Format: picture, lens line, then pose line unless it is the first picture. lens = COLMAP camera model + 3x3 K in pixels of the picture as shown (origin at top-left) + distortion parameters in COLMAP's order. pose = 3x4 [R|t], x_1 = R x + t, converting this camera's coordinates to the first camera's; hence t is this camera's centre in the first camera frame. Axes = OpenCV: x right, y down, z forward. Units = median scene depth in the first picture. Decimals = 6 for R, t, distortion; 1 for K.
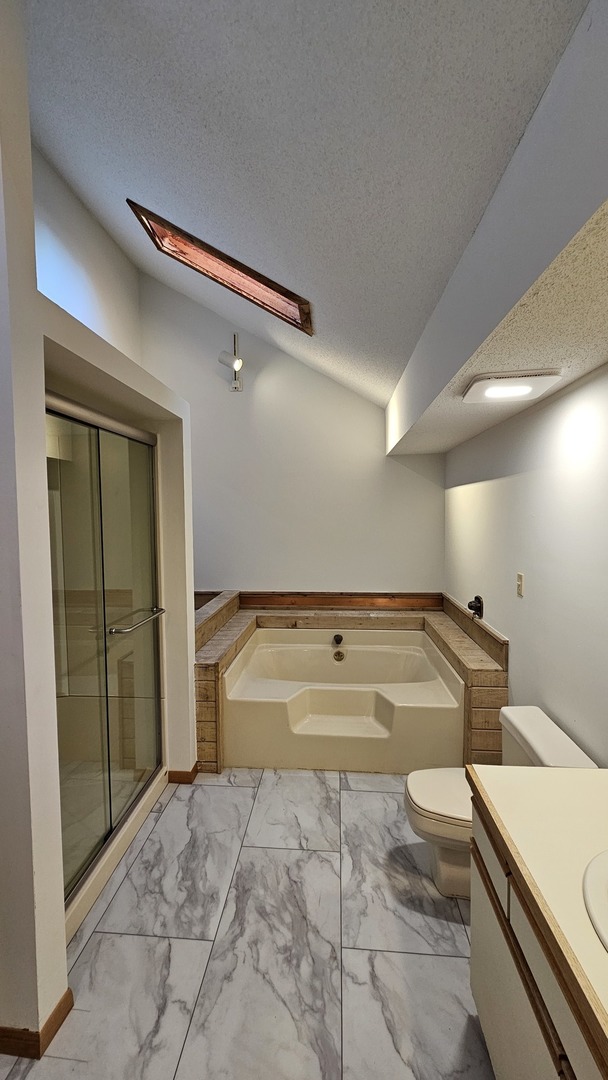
lens RADIAL K [[441.9, 0, 300.2], [0, 441.9, 538.9], [0, 0, 1]] dist [0.001251, 0.000044]
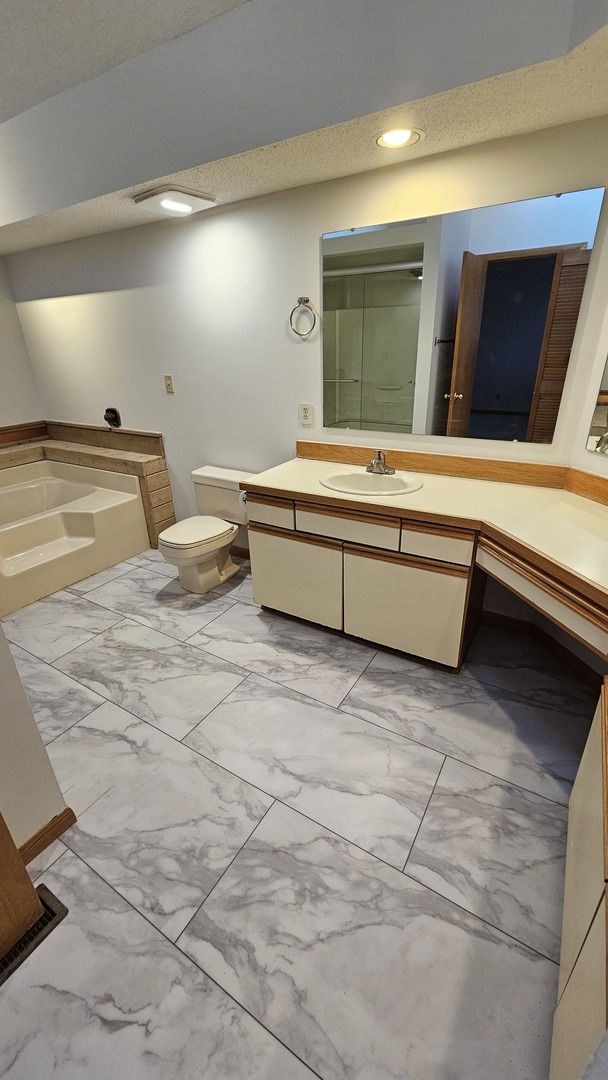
lens RADIAL K [[441.9, 0, 300.2], [0, 441.9, 538.9], [0, 0, 1]] dist [0.001251, 0.000044]
pose [[0.457916, -0.370095, 0.808296, -0.651084], [0.074982, 0.922063, 0.379706, 0.072060], [-0.885828, -0.113266, 0.449978, 0.035467]]
